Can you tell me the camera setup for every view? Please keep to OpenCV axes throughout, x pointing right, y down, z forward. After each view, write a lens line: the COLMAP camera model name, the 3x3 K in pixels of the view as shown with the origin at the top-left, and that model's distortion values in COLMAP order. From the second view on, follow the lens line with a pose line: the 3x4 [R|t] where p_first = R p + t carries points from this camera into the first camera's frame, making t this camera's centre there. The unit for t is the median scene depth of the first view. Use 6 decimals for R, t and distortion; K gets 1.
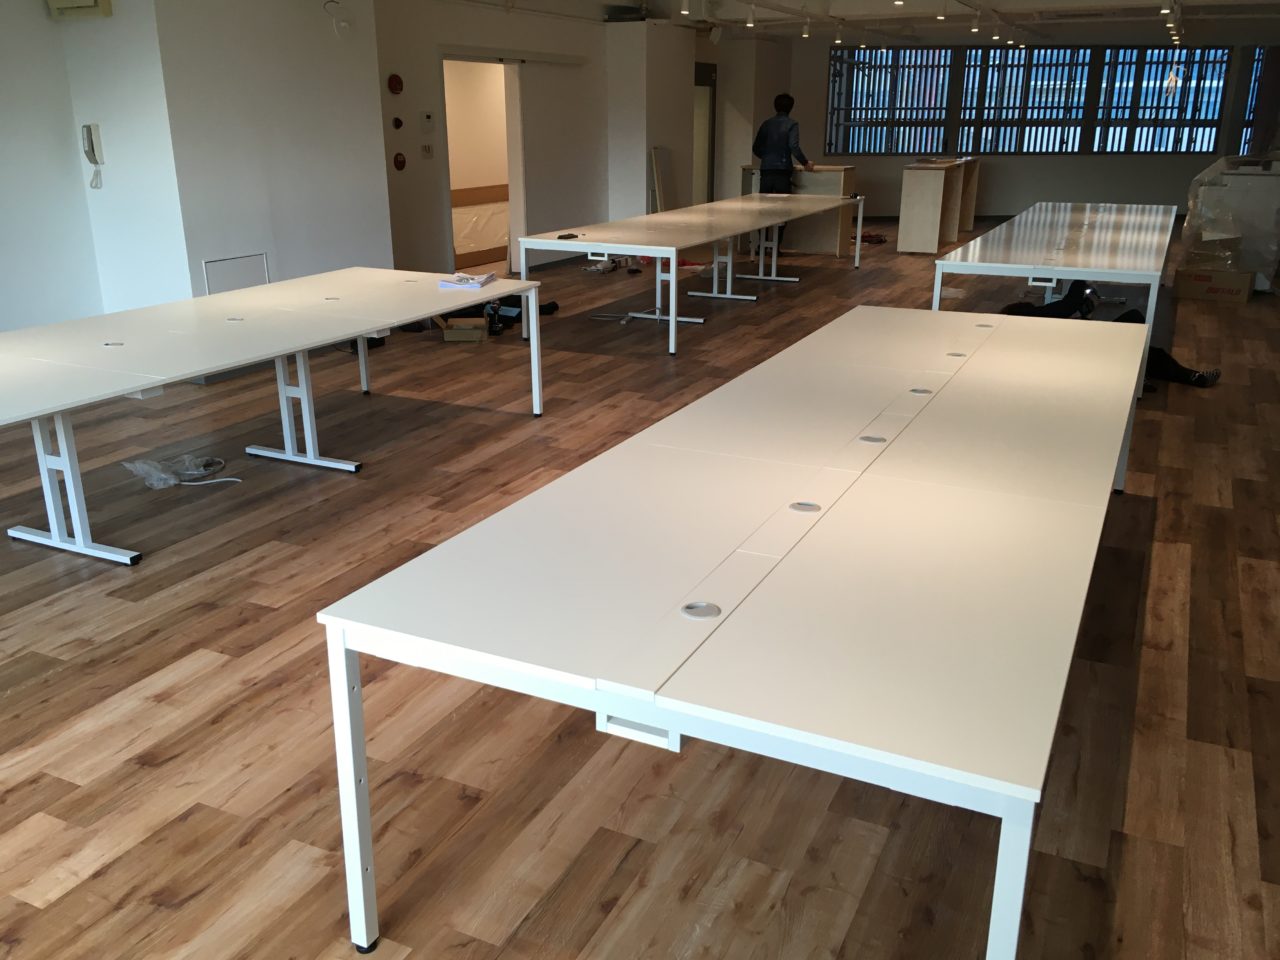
lens RADIAL K [[1104.5, 0, 638.9], [0, 1104.5, 483.1], [0, 0, 1]] dist [0.011146, -0.006756]
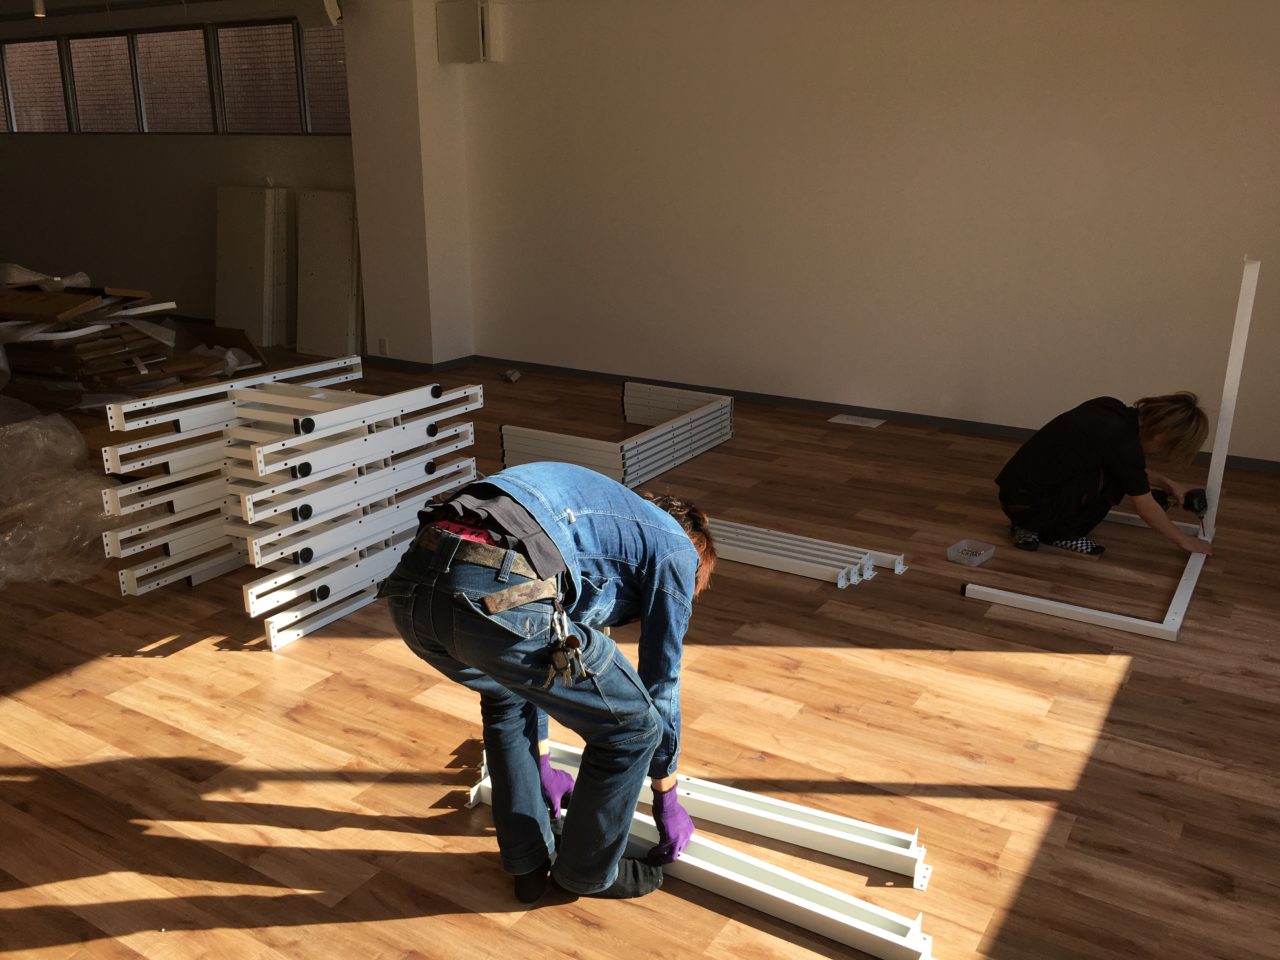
lens RADIAL K [[1104.5, 0, 638.7], [0, 1104.5, 479.2], [0, 0, 1]] dist [0.011146, -0.006756]
pose [[0.115012, -0.296549, 0.948067, -1.038385], [0.306422, 0.918449, 0.250113, -0.179750], [-0.944922, 0.261742, 0.196501, 0.467615]]
